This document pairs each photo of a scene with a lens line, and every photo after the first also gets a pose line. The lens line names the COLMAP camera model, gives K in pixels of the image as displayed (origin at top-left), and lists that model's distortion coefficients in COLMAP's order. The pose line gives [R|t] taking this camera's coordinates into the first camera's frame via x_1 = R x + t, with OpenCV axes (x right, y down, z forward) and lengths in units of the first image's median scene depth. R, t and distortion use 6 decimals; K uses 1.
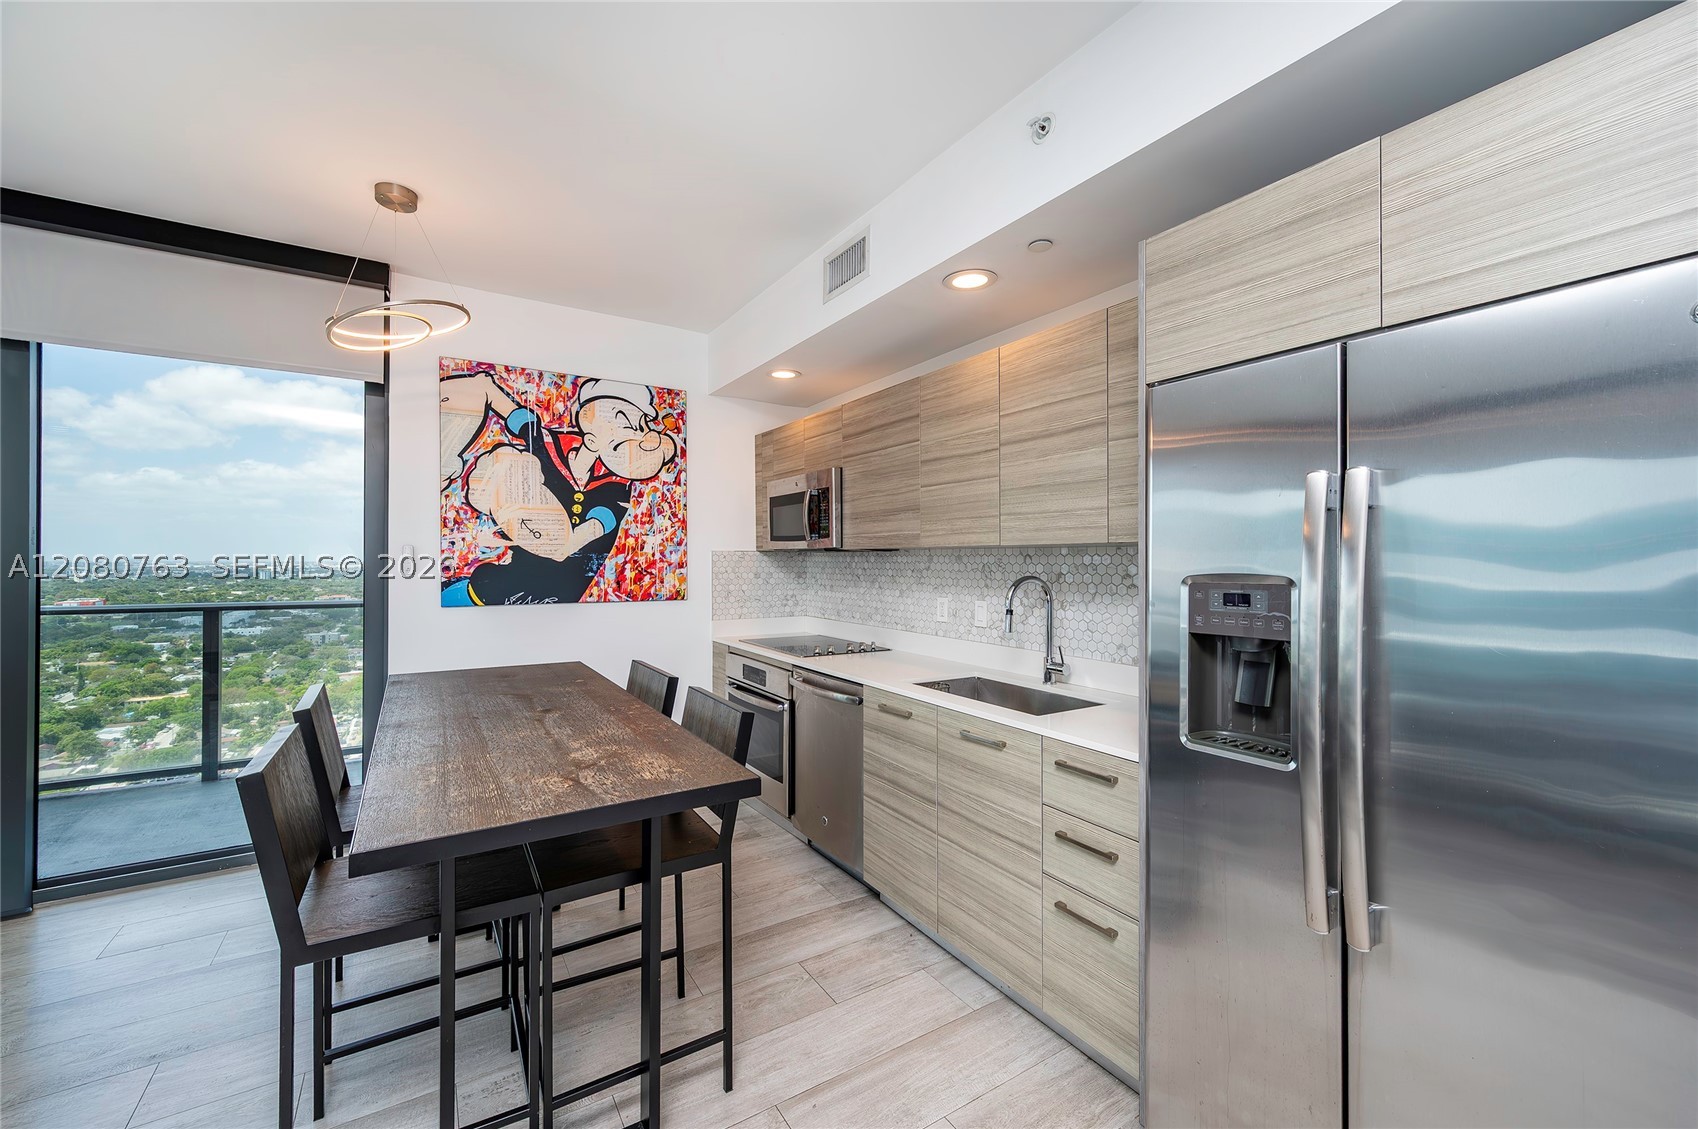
lens RADIAL K [[674.9, 0, 856.2], [0, 674.9, 575.0], [0, 0, 1]] dist [0.001625, -0.001657]
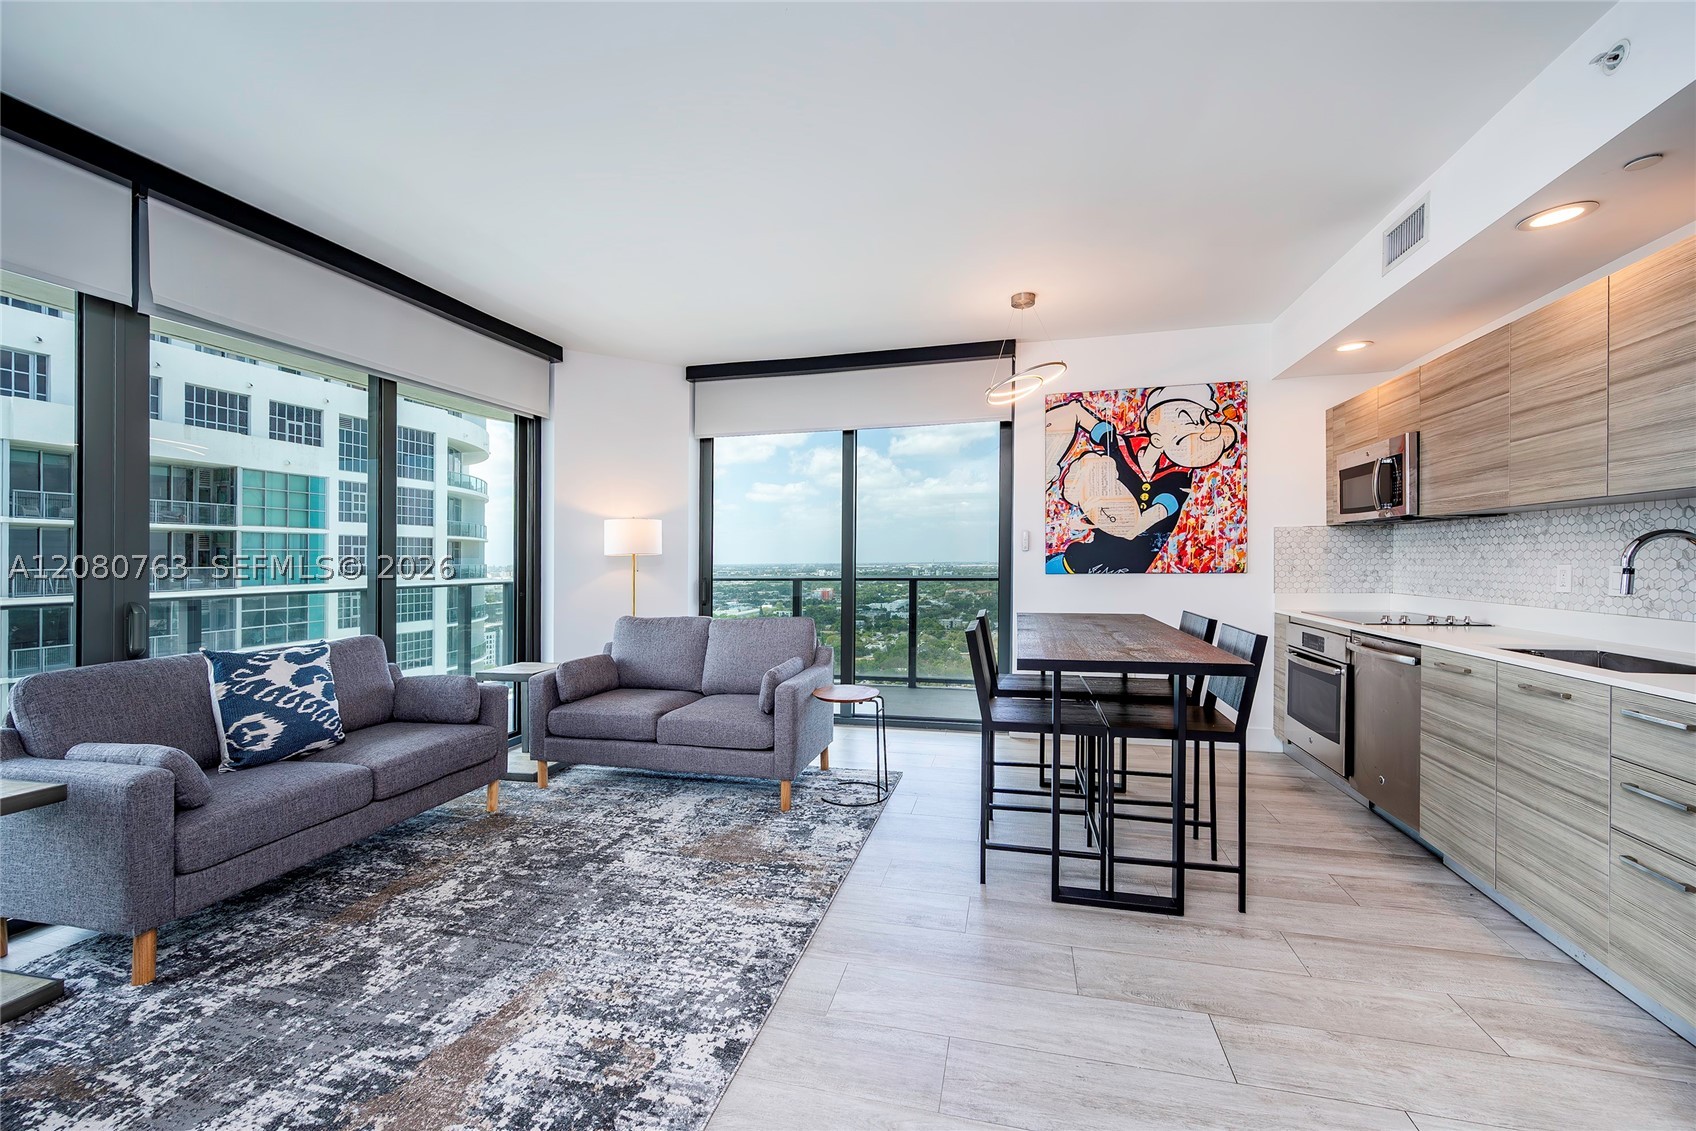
lens RADIAL K [[686.7, 0, 842.4], [0, 686.7, 572.1], [0, 0, 1]] dist [0.003258, 0.000086]
pose [[0.677605, 0.003284, -0.735419, 0.139787], [-0.005213, 0.999986, -0.000338, 0.044696], [0.735408, 0.004063, 0.677613, -0.262098]]
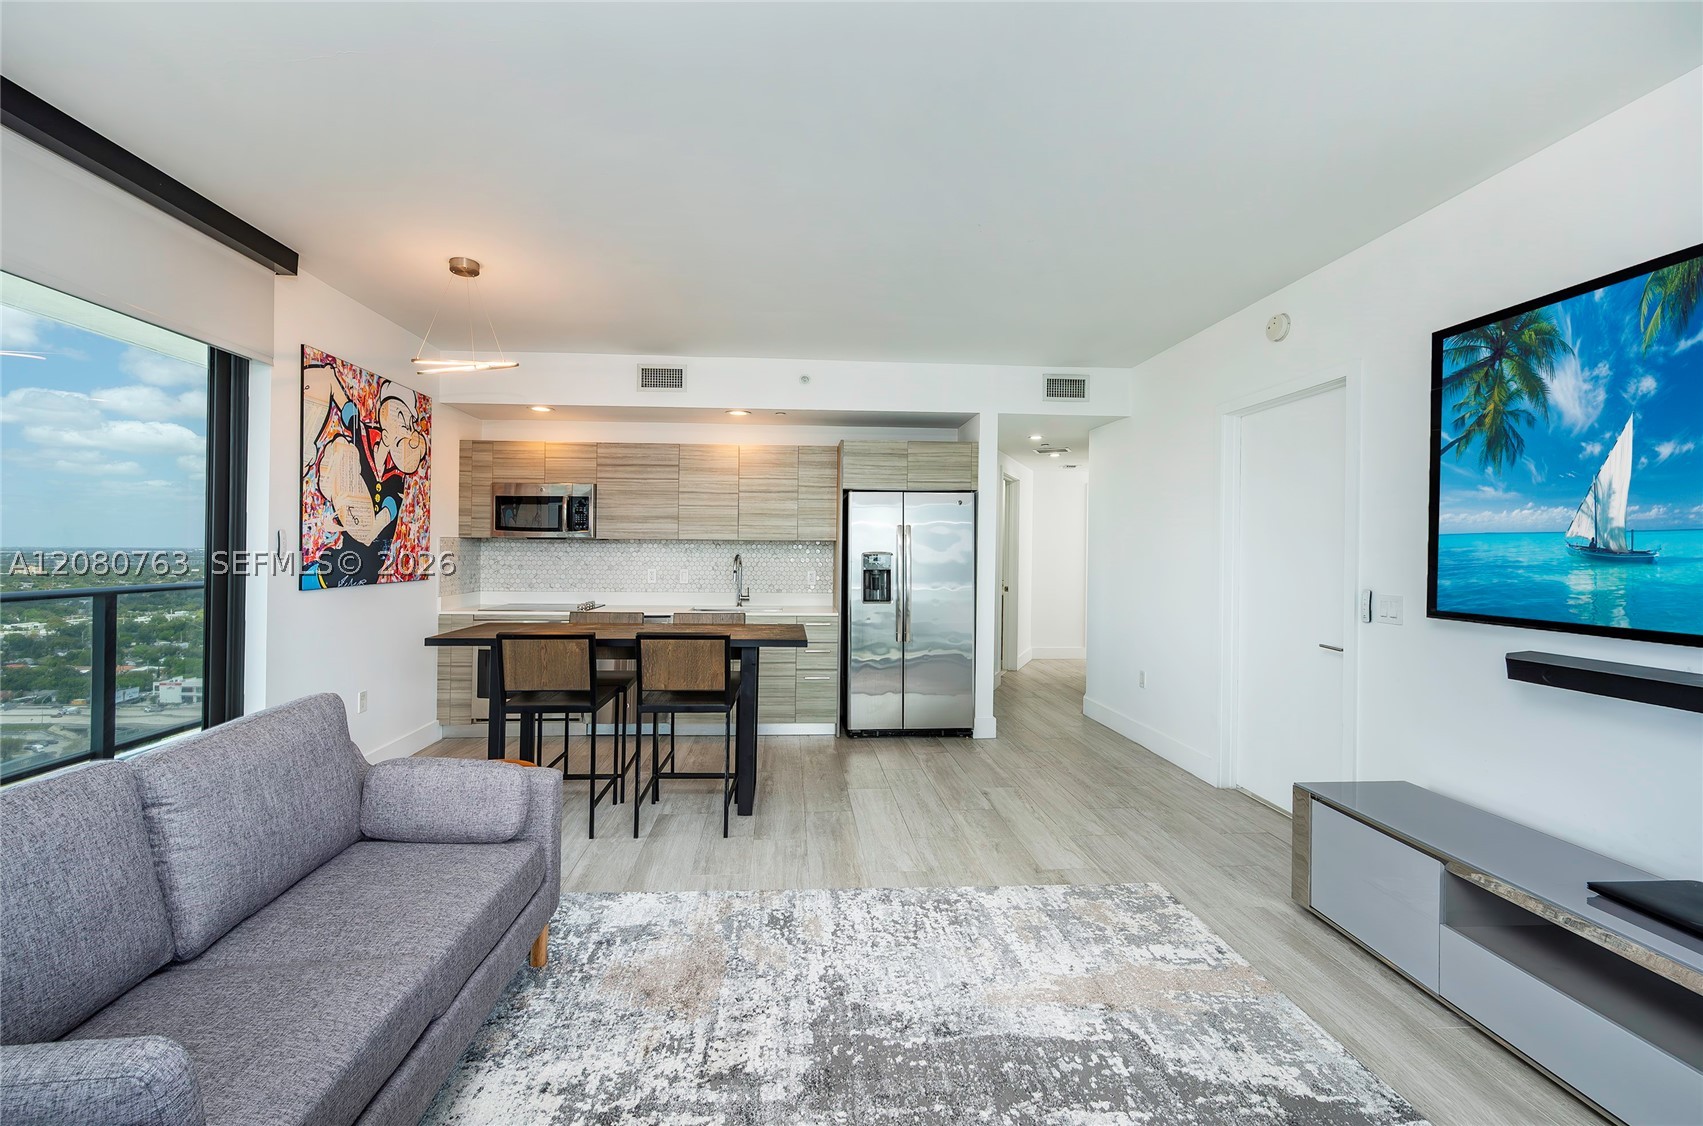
lens RADIAL K [[676.9, 0, 855.8], [0, 676.9, 588.5], [0, 0, 1]] dist [0.001625, -0.001657]
pose [[0.448539, -0.052054, 0.892246, -1.109611], [0.016819, 0.998617, 0.049804, 0.006736], [-0.893605, -0.007332, 0.448794, -0.192279]]
